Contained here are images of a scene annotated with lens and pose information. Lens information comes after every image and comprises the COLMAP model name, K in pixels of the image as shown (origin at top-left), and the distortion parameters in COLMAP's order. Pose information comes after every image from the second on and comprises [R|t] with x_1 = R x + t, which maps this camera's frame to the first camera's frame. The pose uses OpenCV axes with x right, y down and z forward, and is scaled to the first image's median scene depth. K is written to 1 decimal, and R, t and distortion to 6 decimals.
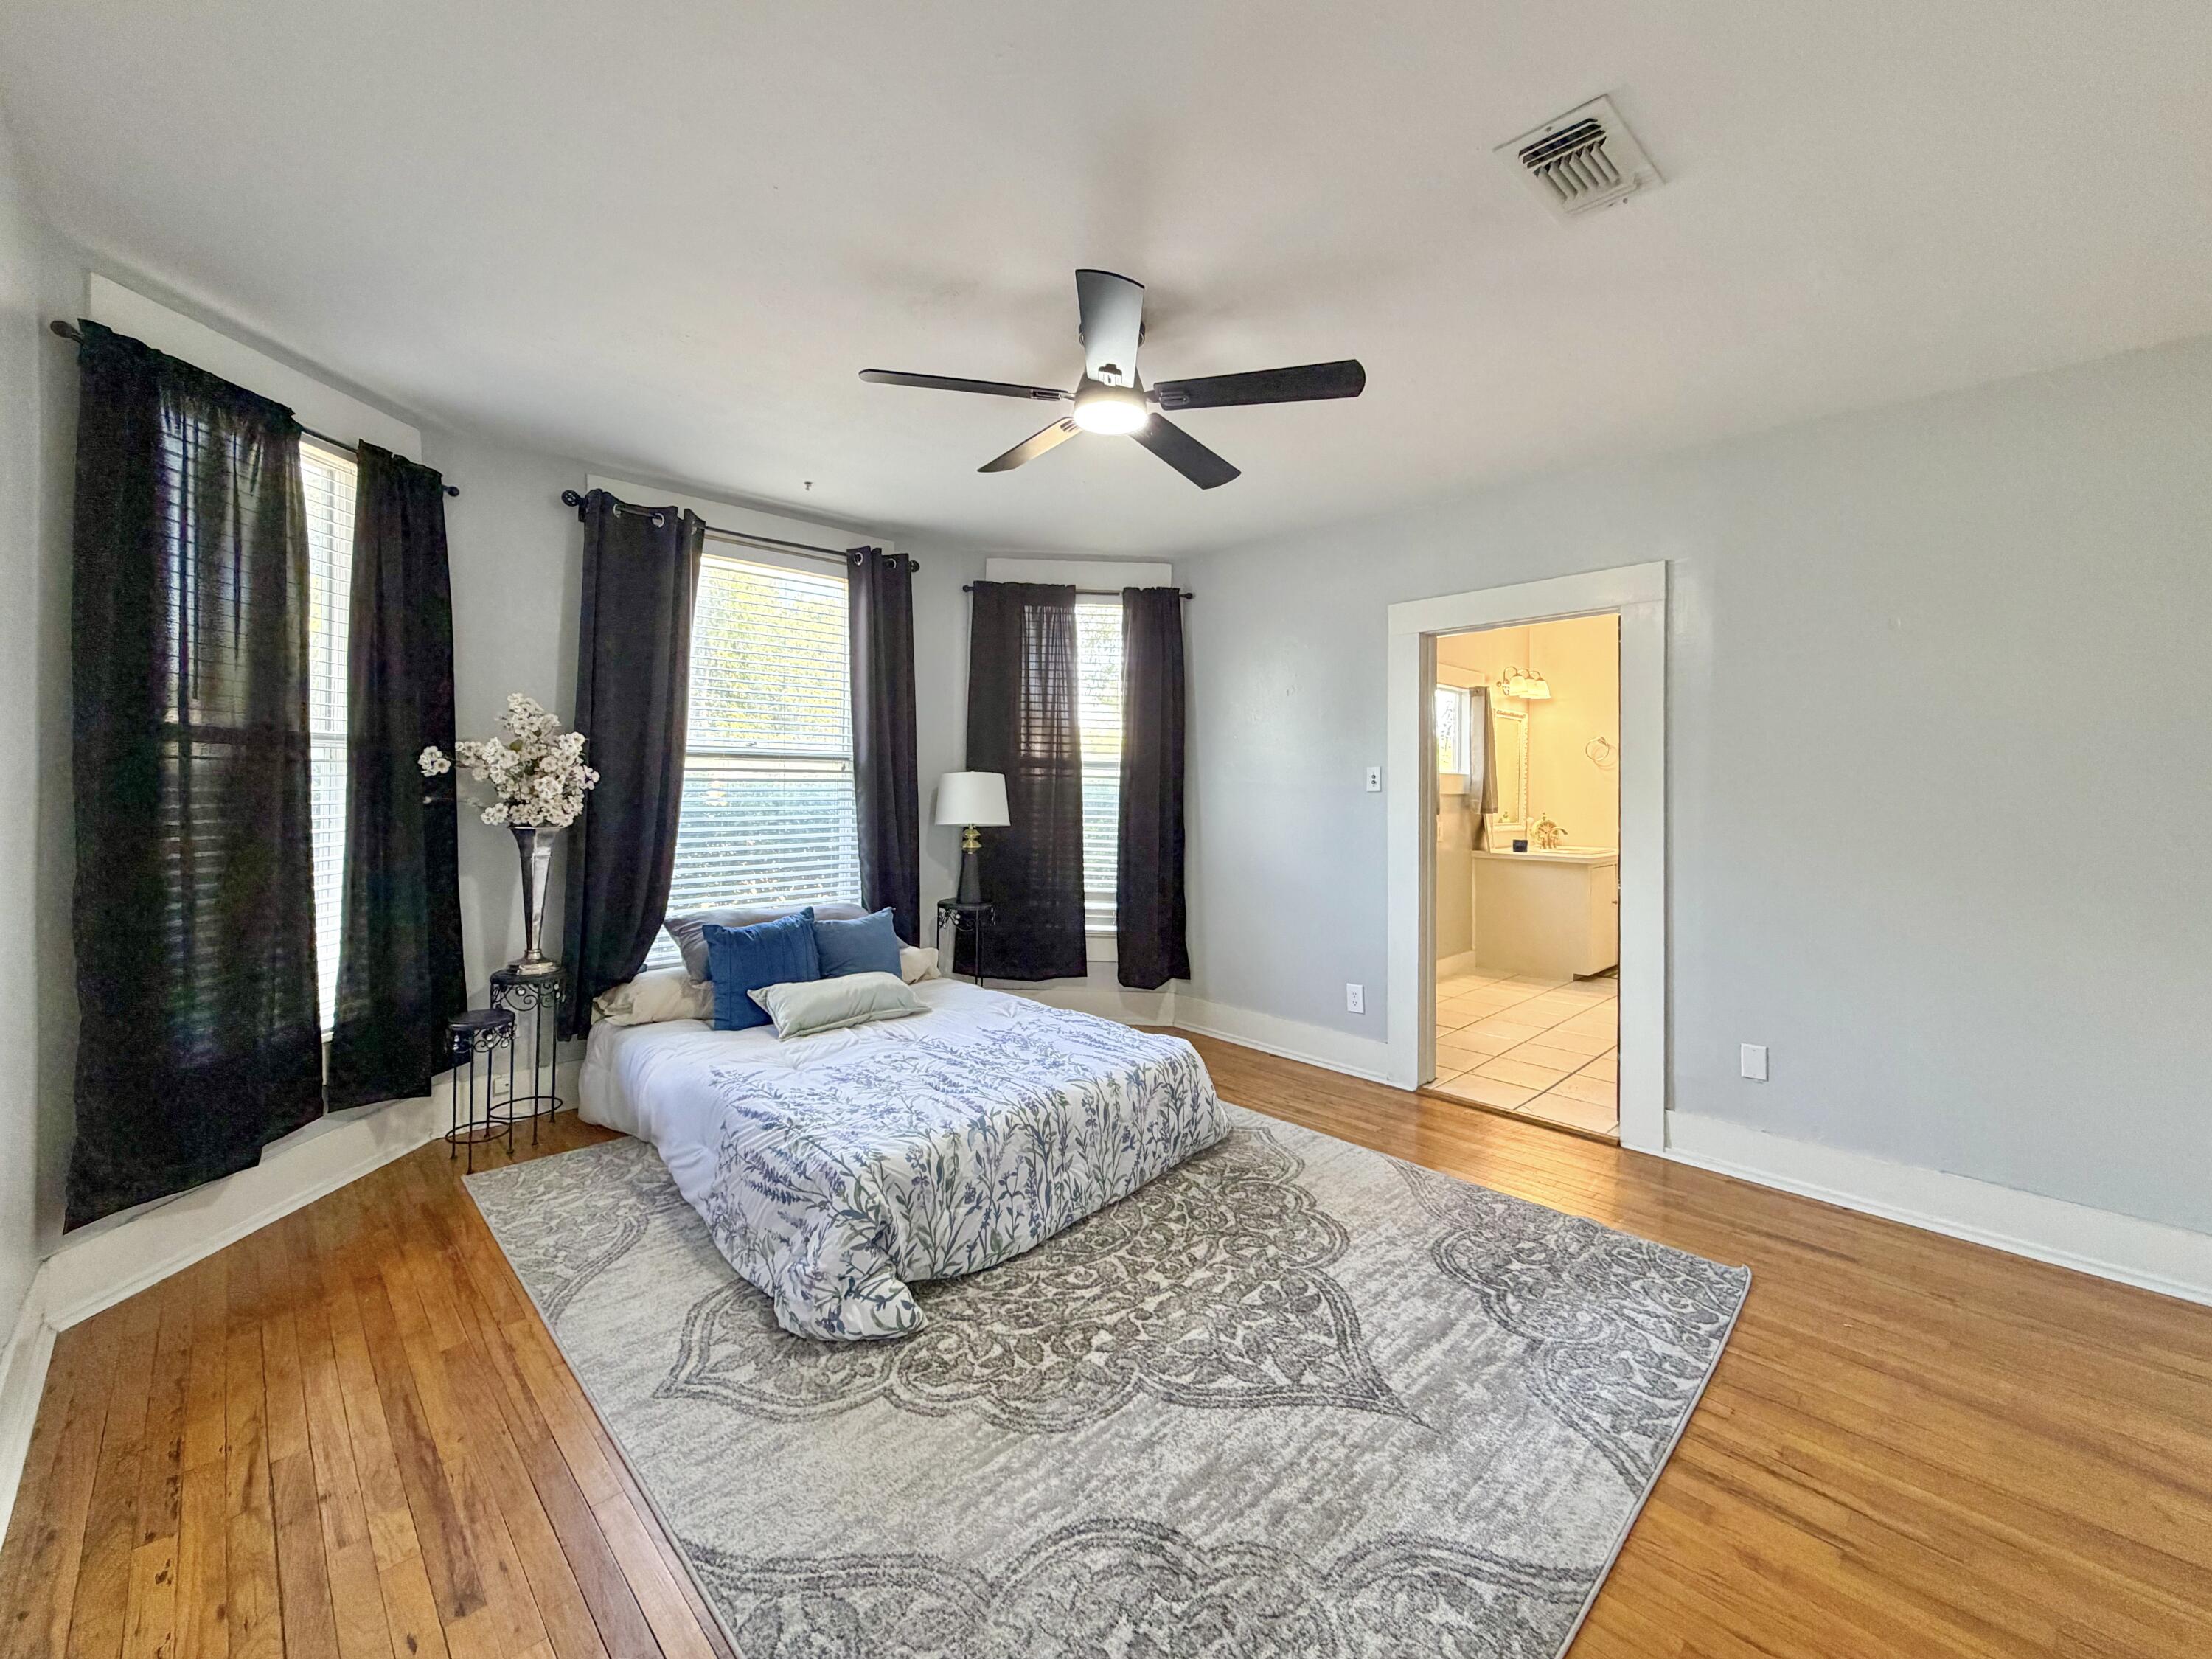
lens RADIAL K [[918.9, 0, 1115.8], [0, 918.9, 788.6], [0, 0, 1]] dist [-0.004551, 0.000121]
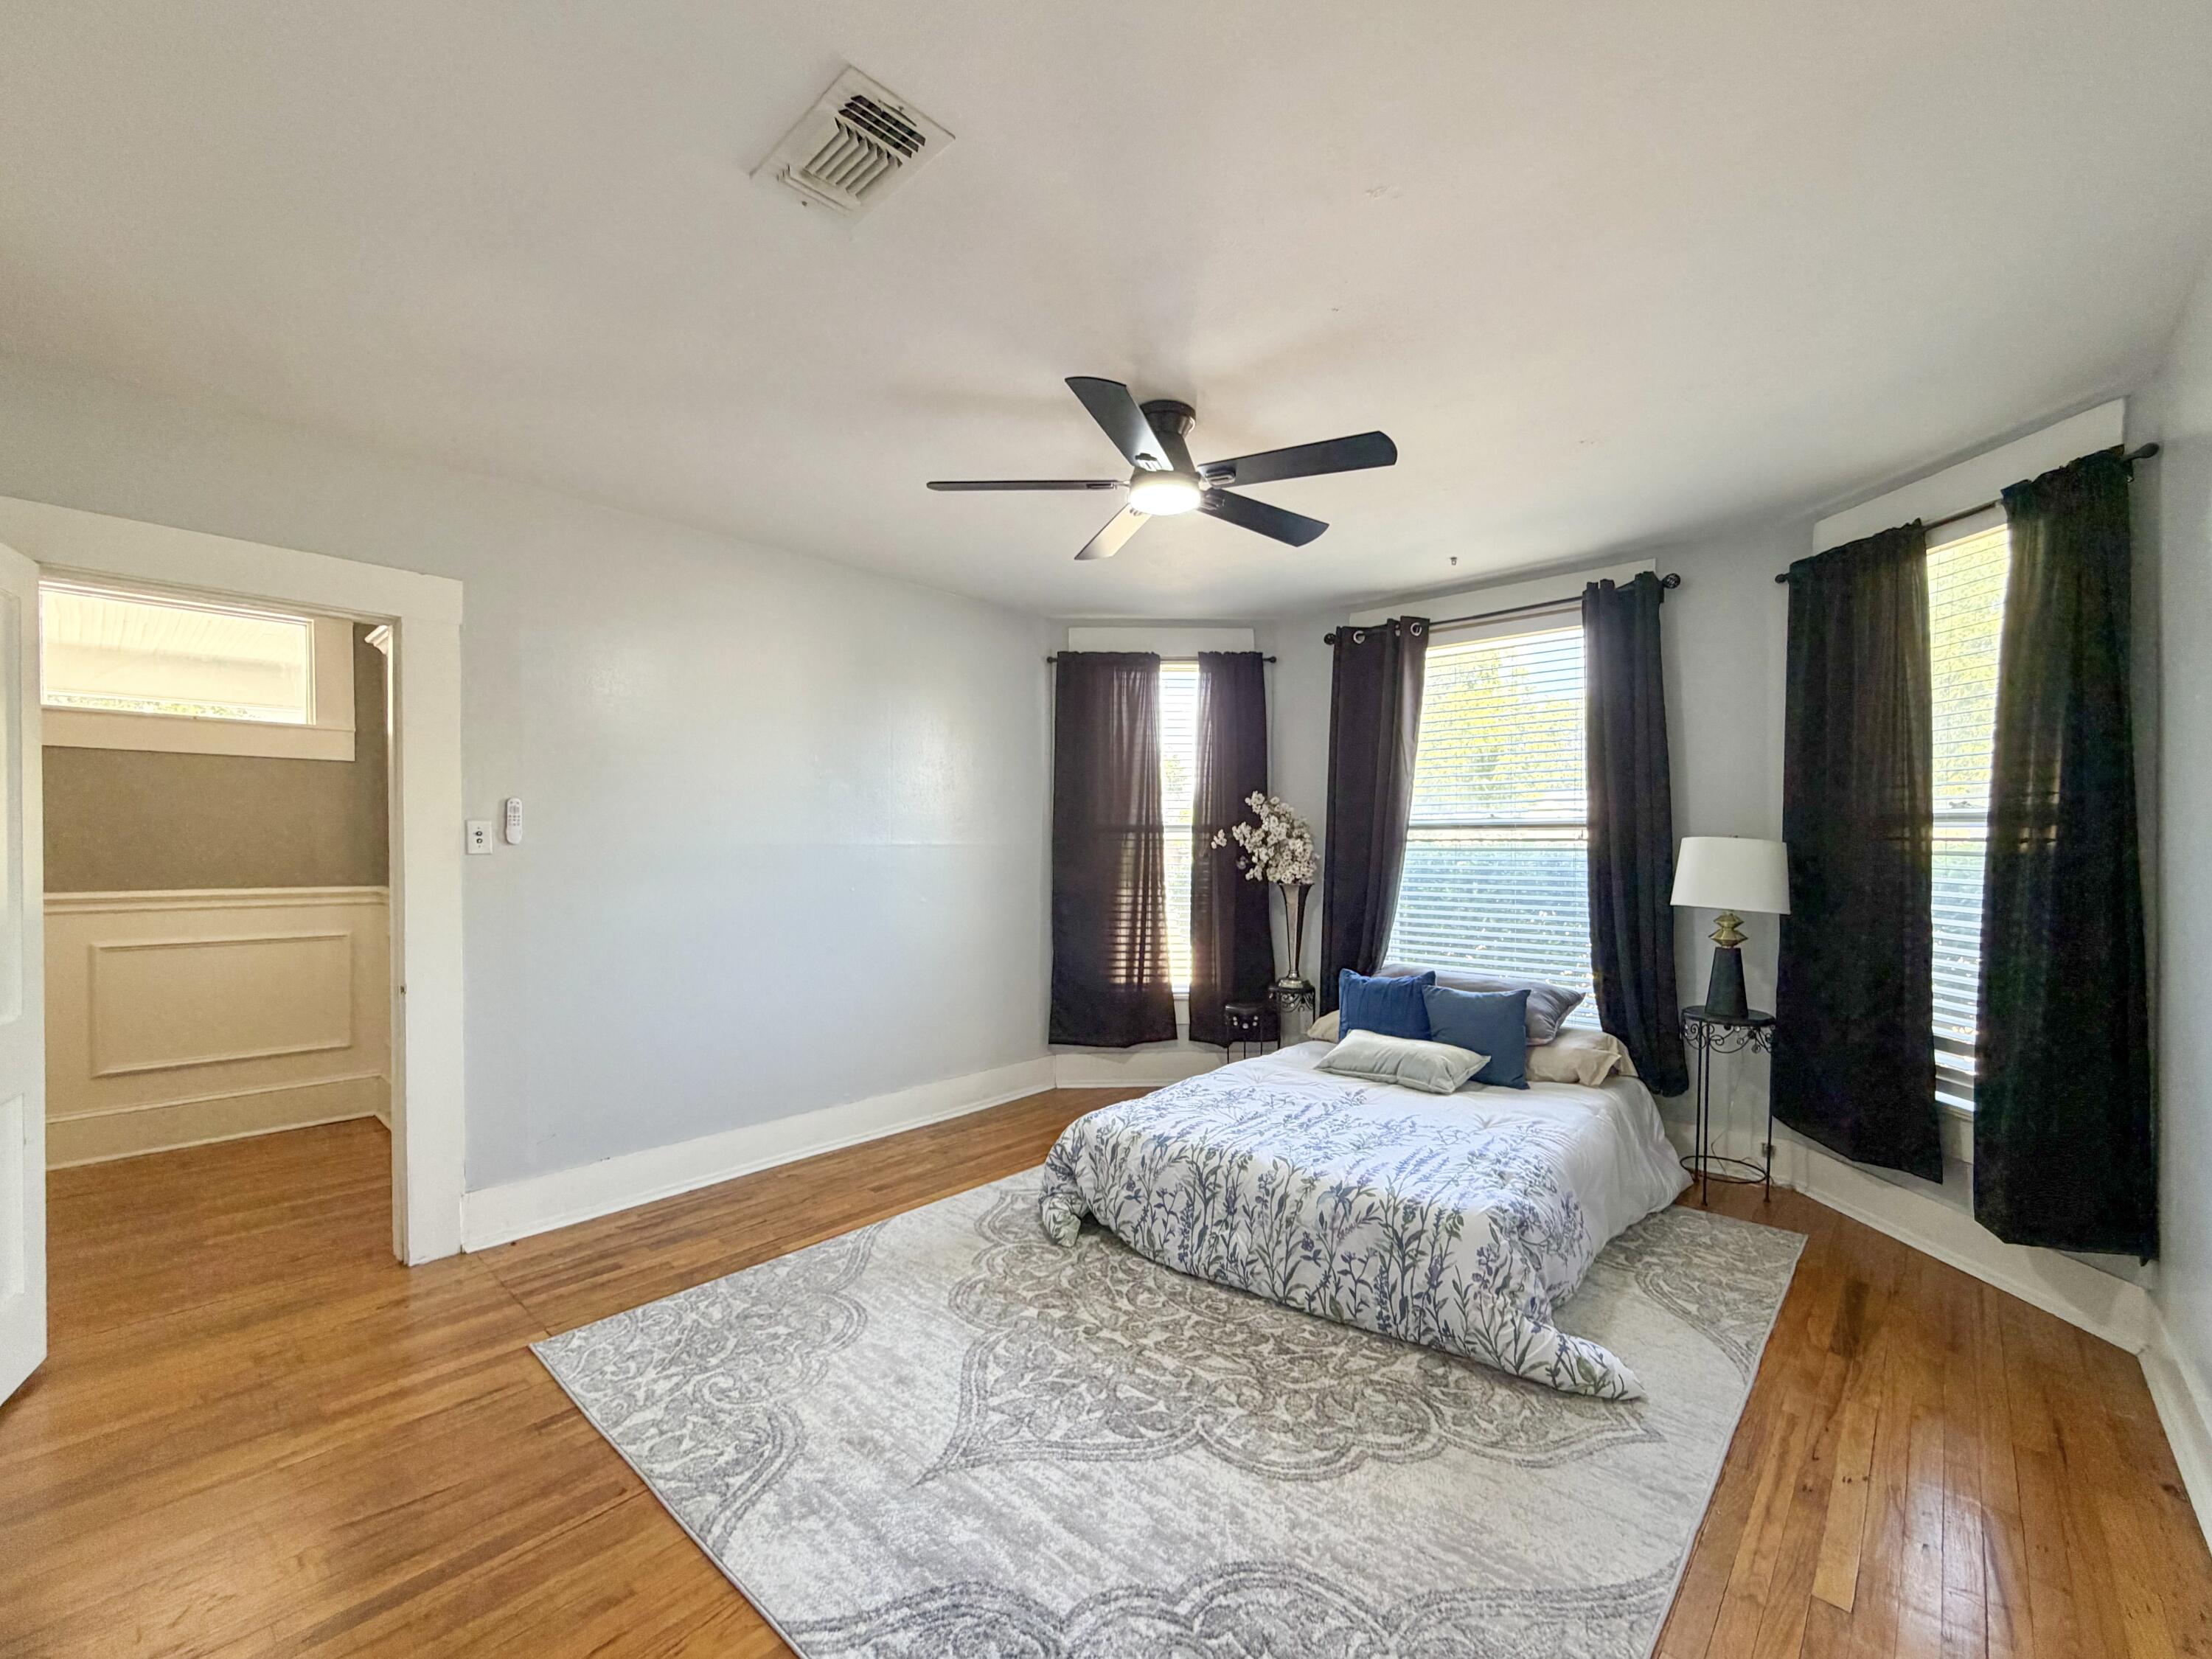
lens RADIAL K [[914.6, 0, 1104.5], [0, 914.6, 846.8], [0, 0, 1]] dist [0.003261, 0.000183]
pose [[0.052215, -0.005986, -0.998618, 0.937669], [-0.003709, 0.999974, -0.006188, -0.004443], [0.998629, 0.004027, 0.052192, 0.785574]]
